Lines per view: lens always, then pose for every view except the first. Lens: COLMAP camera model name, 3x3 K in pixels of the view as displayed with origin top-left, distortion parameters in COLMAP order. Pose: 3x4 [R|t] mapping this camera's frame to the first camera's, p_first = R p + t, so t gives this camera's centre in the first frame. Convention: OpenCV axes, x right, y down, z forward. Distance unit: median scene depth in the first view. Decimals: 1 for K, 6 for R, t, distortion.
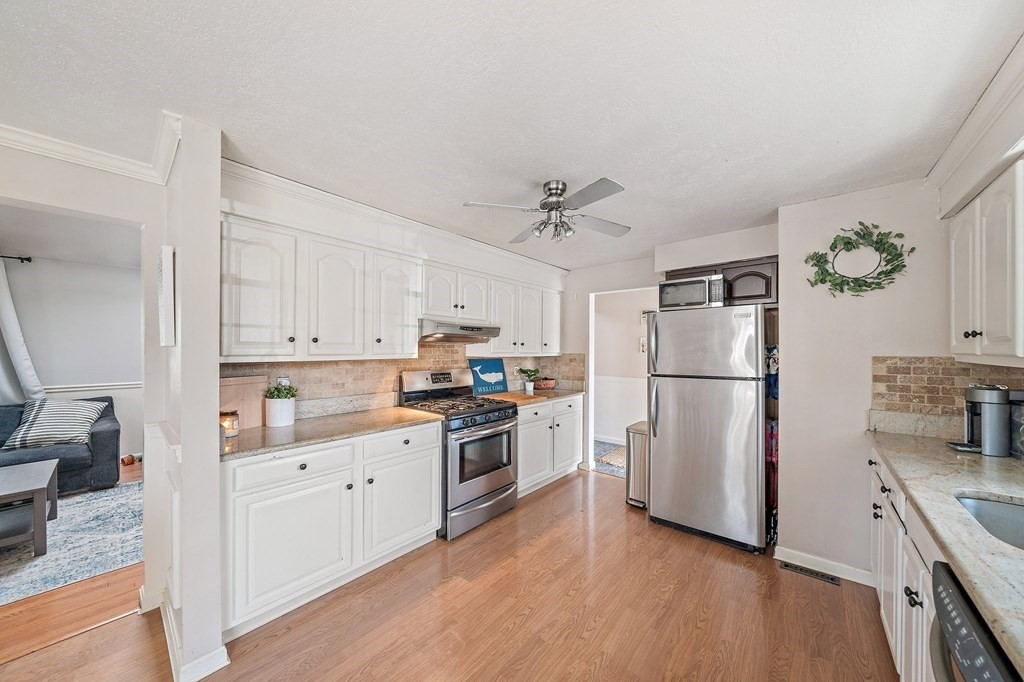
lens RADIAL K [[351.1, 0, 510.9], [0, 351.1, 349.5], [0, 0, 1]] dist [-0.000684, -0.000071]
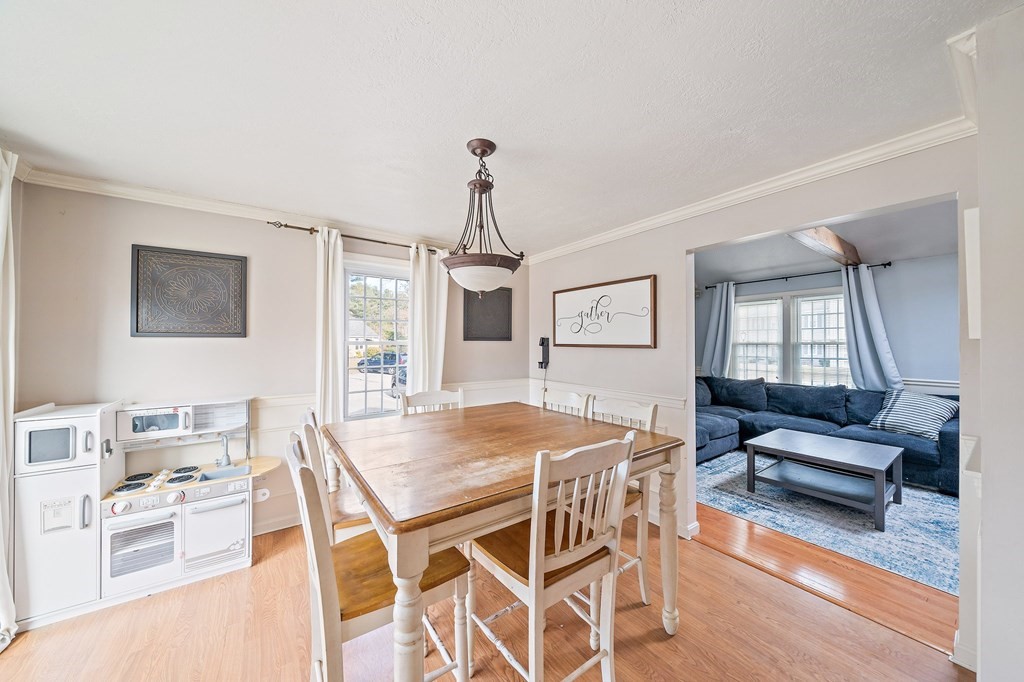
lens RADIAL K [[351.6, 0, 513.3], [0, 351.6, 339.8], [0, 0, 1]] dist [-0.001068, -0.000071]
pose [[-0.230094, -0.009832, -0.973119, -0.000248], [-0.002954, 0.999951, -0.009404, 0.002355], [0.973164, 0.000711, -0.230112, 0.134401]]
